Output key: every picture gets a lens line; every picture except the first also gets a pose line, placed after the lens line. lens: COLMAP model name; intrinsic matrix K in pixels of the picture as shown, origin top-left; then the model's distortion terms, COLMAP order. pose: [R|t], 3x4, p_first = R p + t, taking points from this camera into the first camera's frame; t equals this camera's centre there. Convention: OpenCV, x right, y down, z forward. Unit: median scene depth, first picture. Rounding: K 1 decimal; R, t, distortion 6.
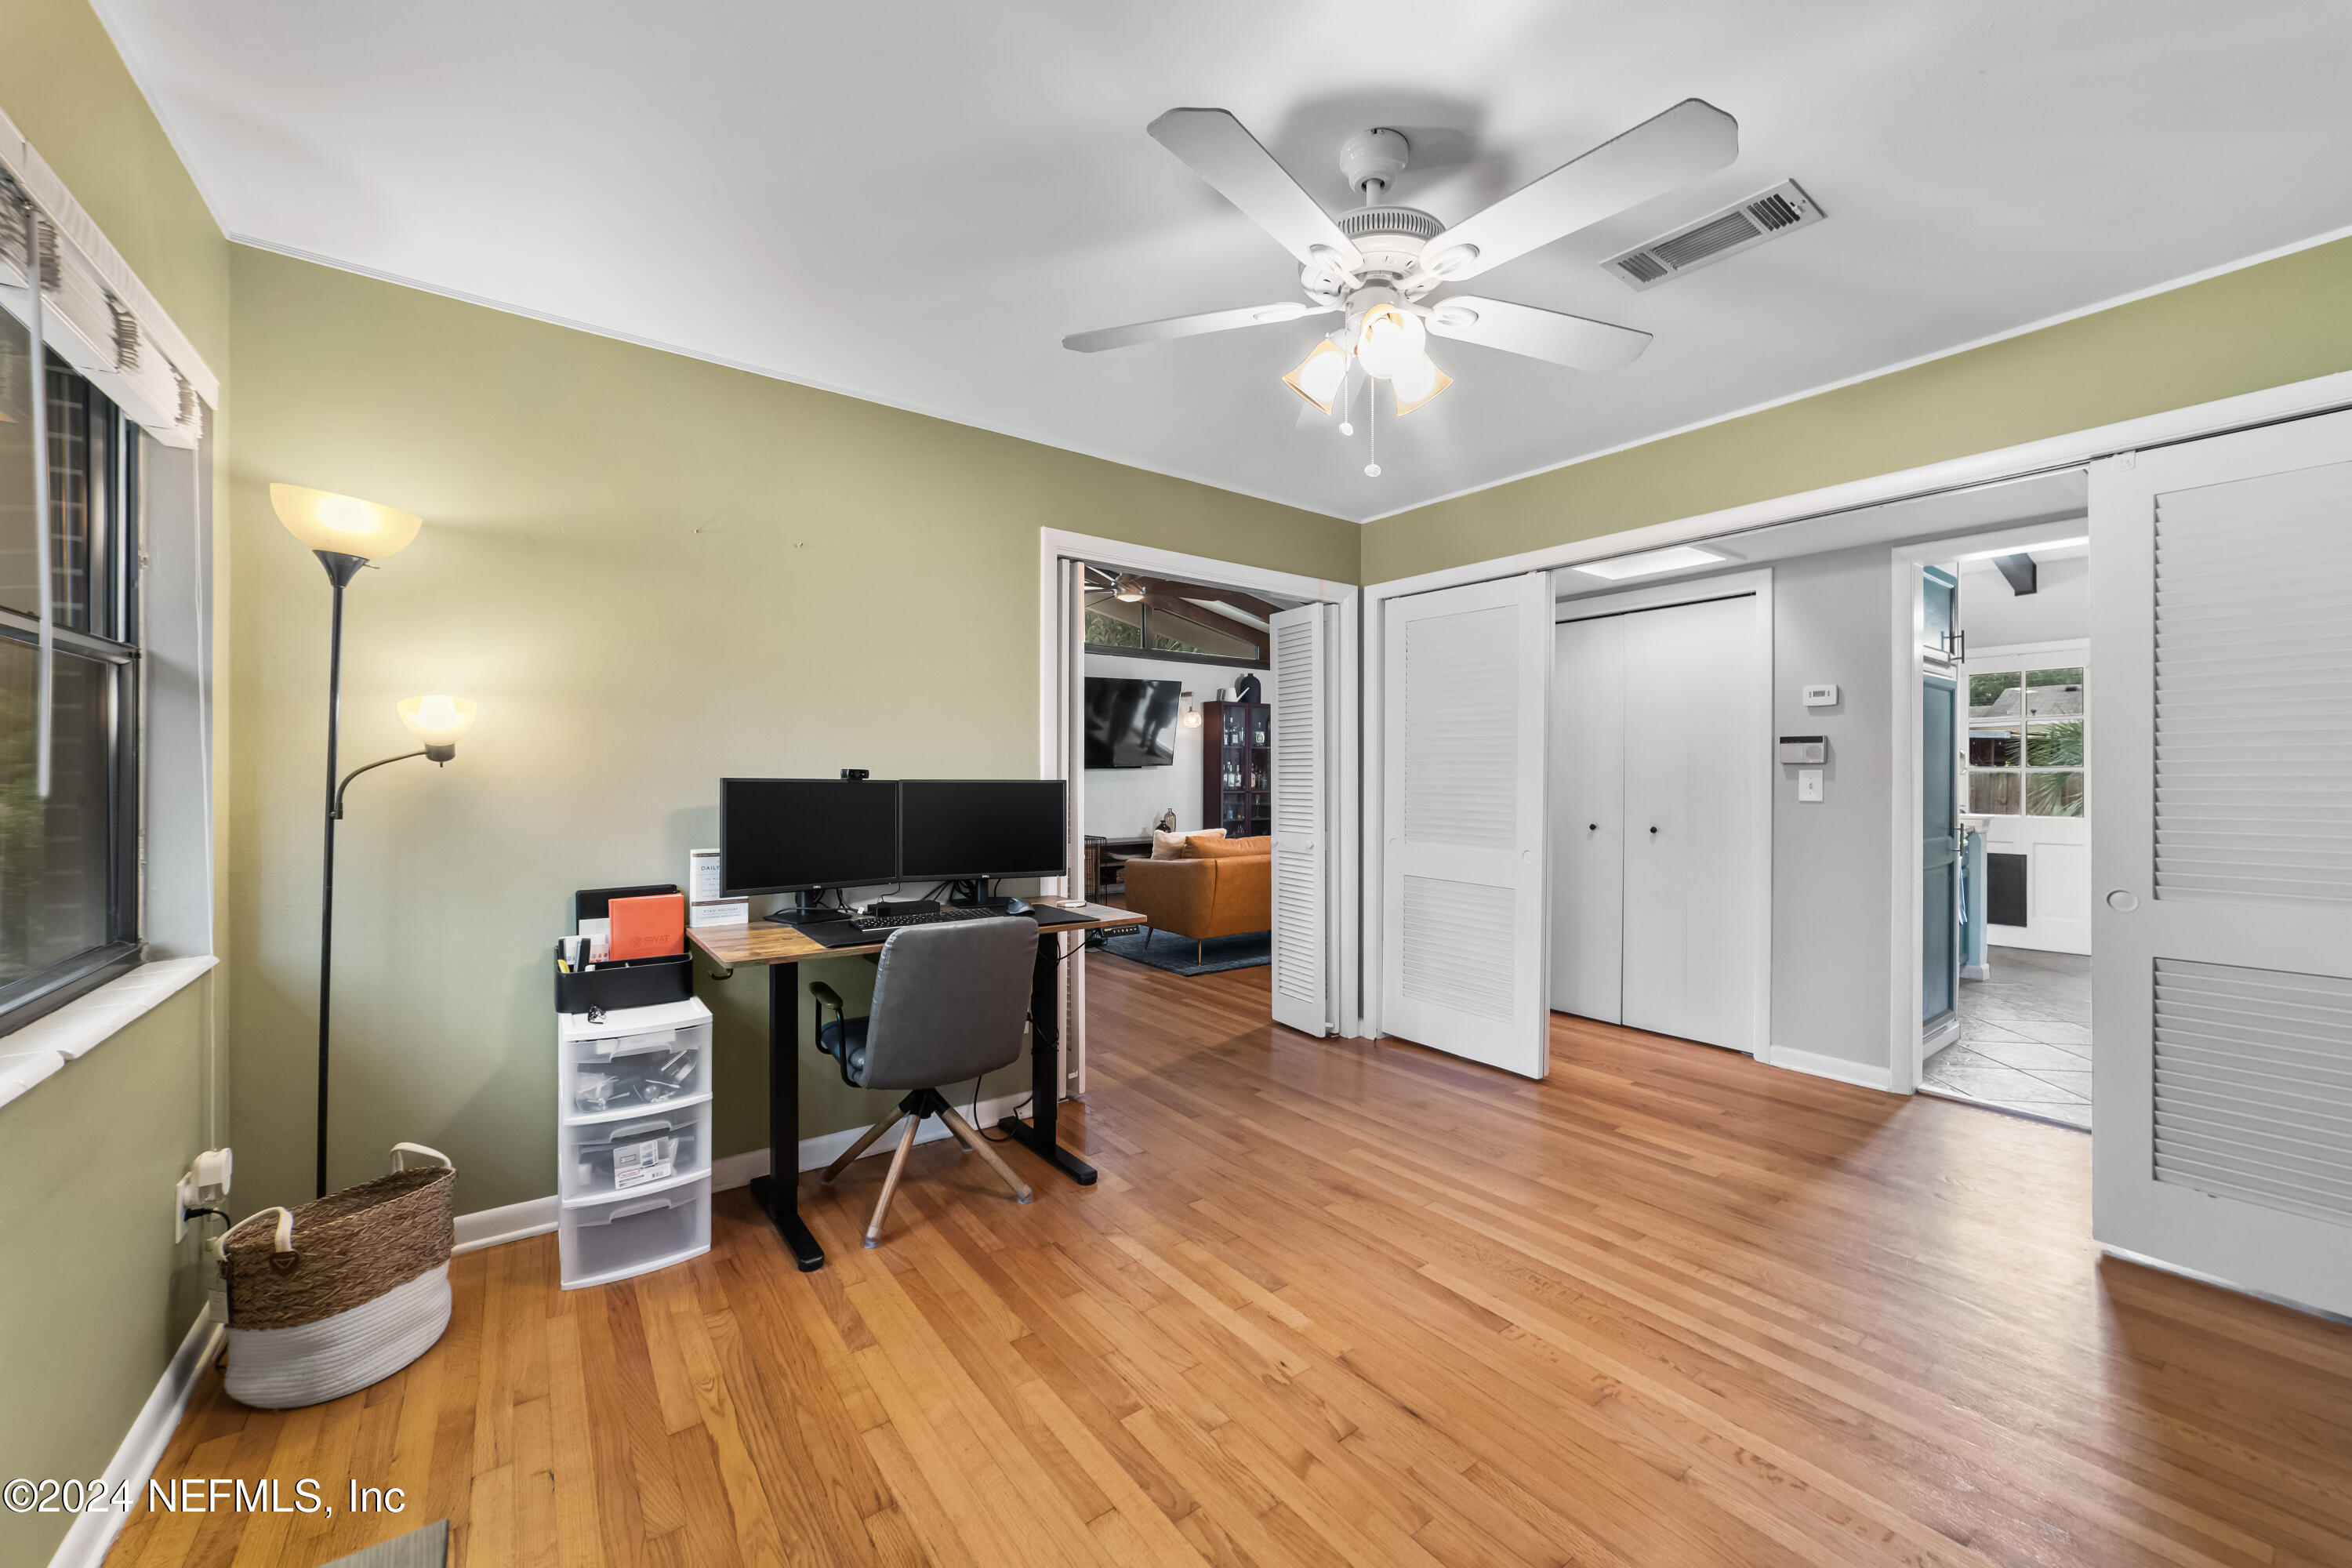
lens RADIAL K [[909.6, 0, 1192.3], [0, 909.6, 744.7], [0, 0, 1]] dist [-0.019313, 0.010006]
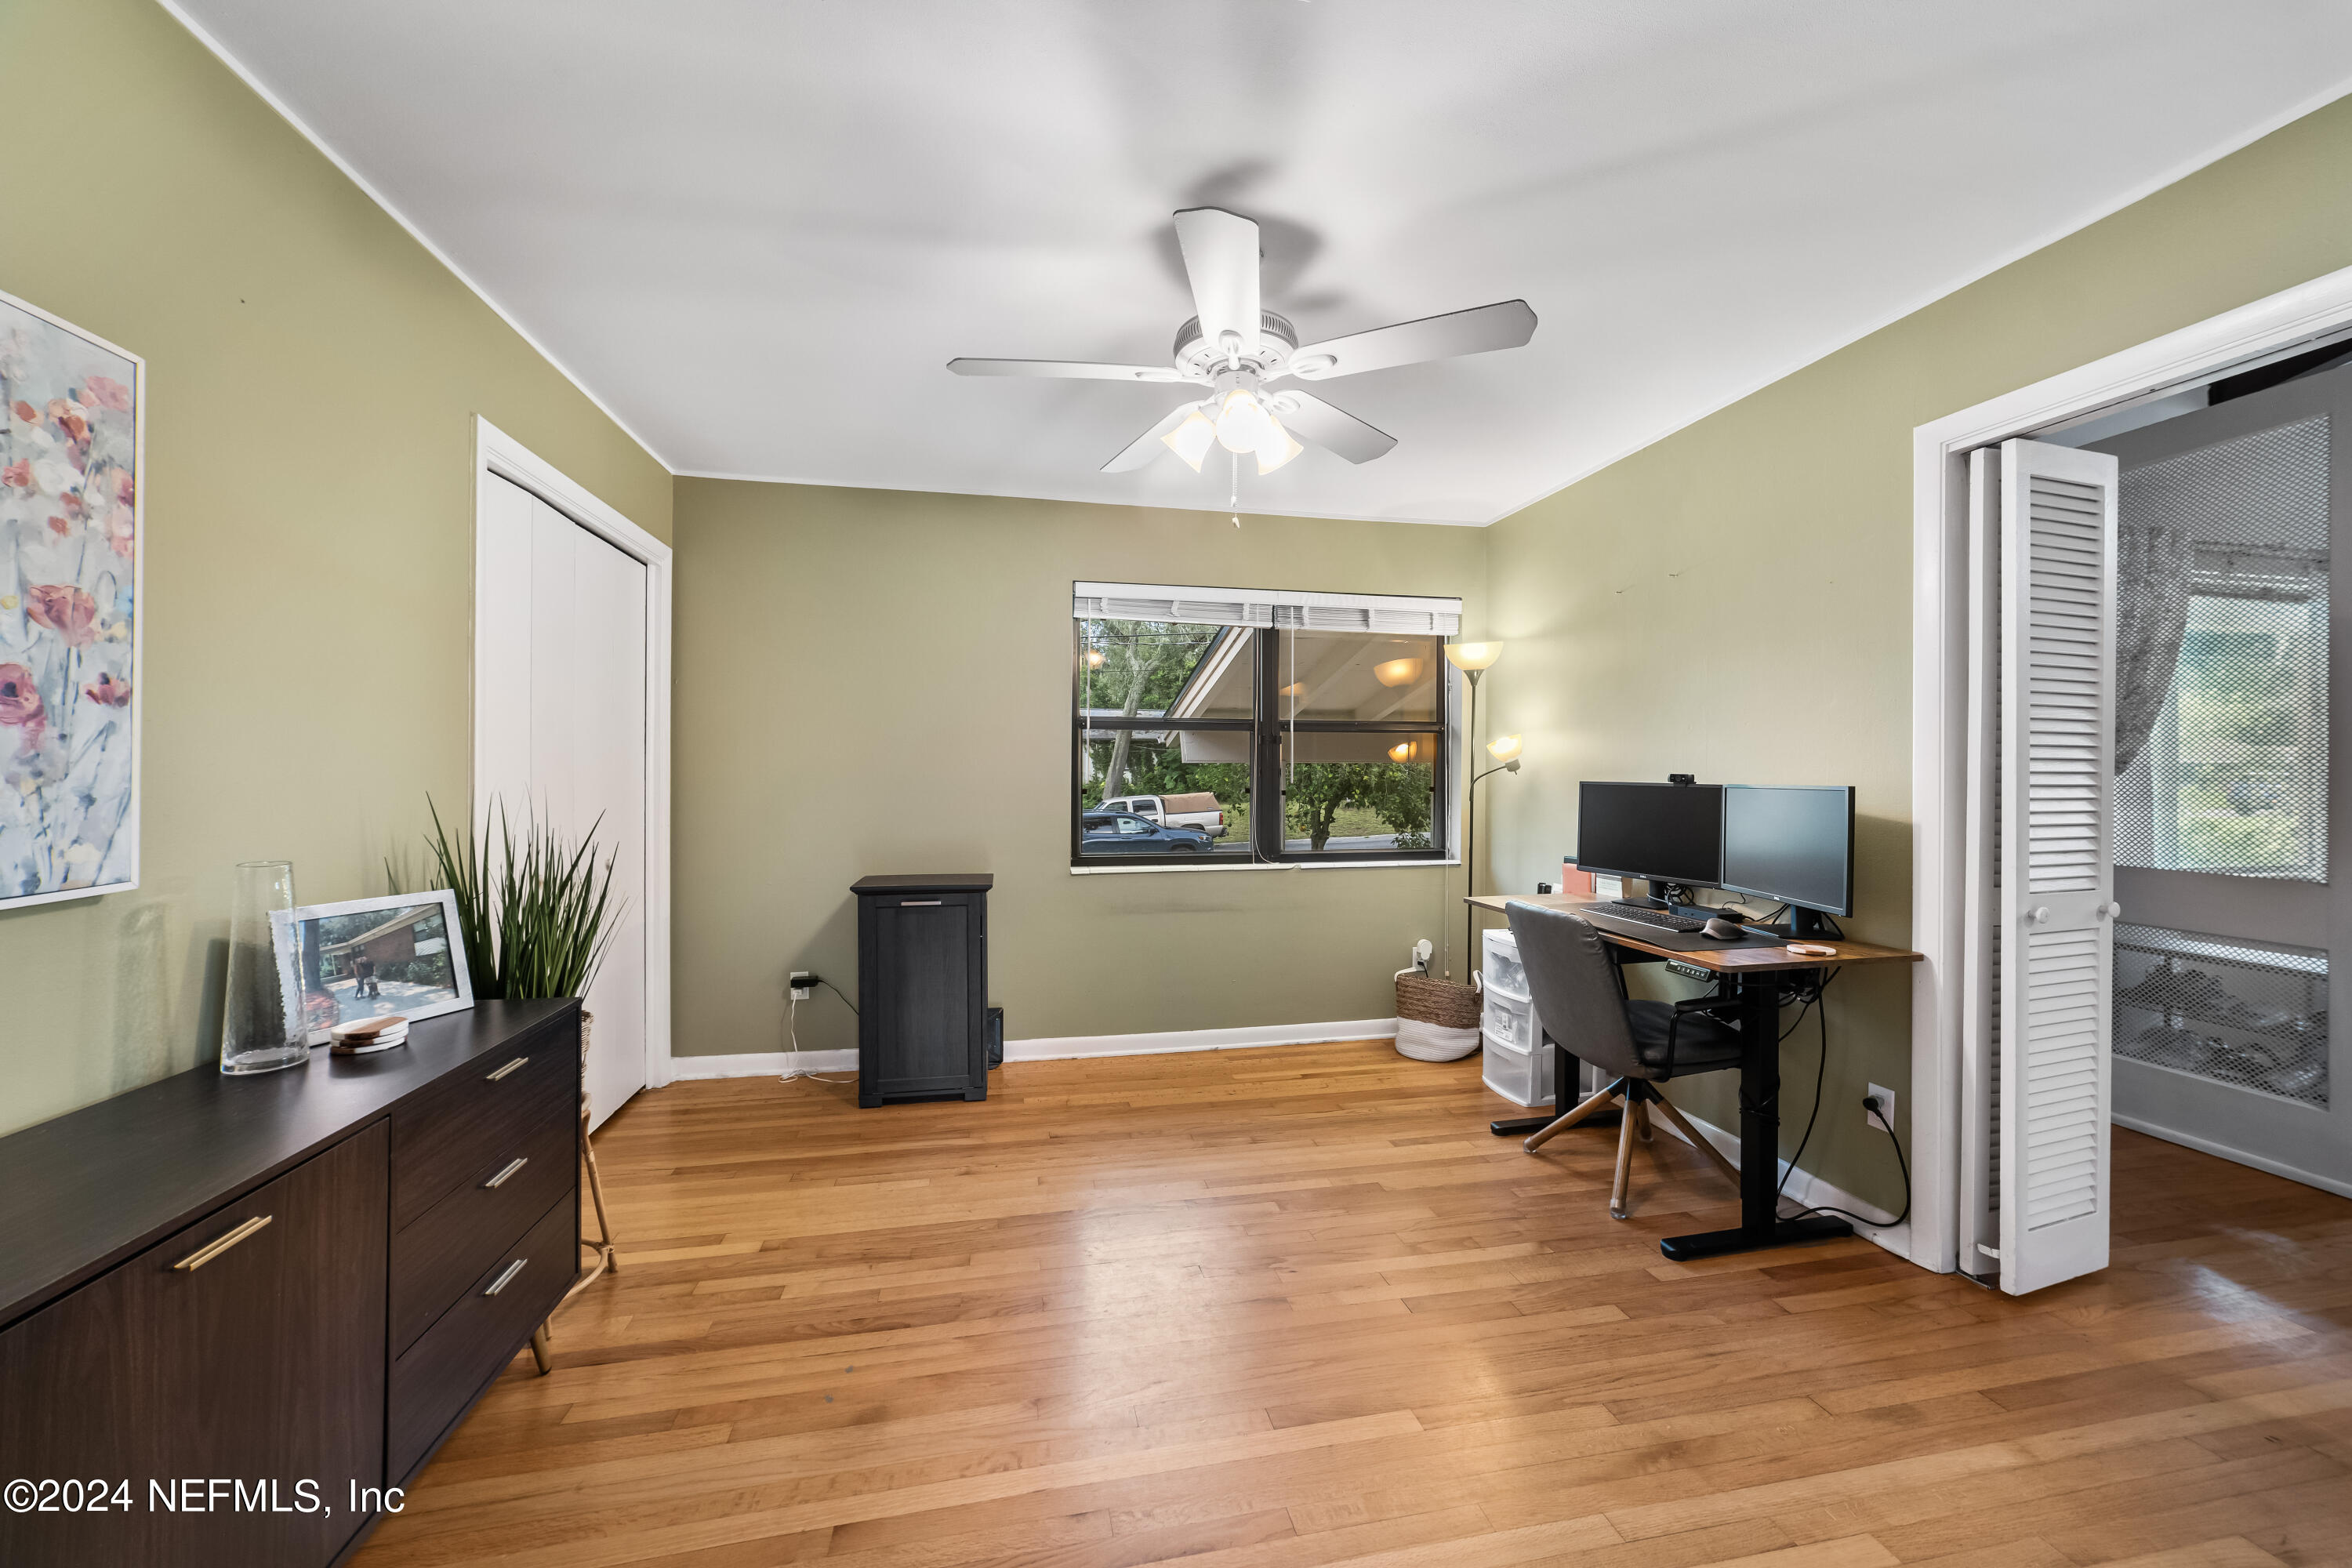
lens RADIAL K [[890.2, 0, 1185.4], [0, 890.2, 777.8], [0, 0, 1]] dist [-0.020462, 0.008910]
pose [[-0.418324, -0.001988, -0.908296, 0.925900], [0.019255, 0.999753, -0.011057, 0.036166], [0.908094, -0.022115, -0.418182, 1.043095]]
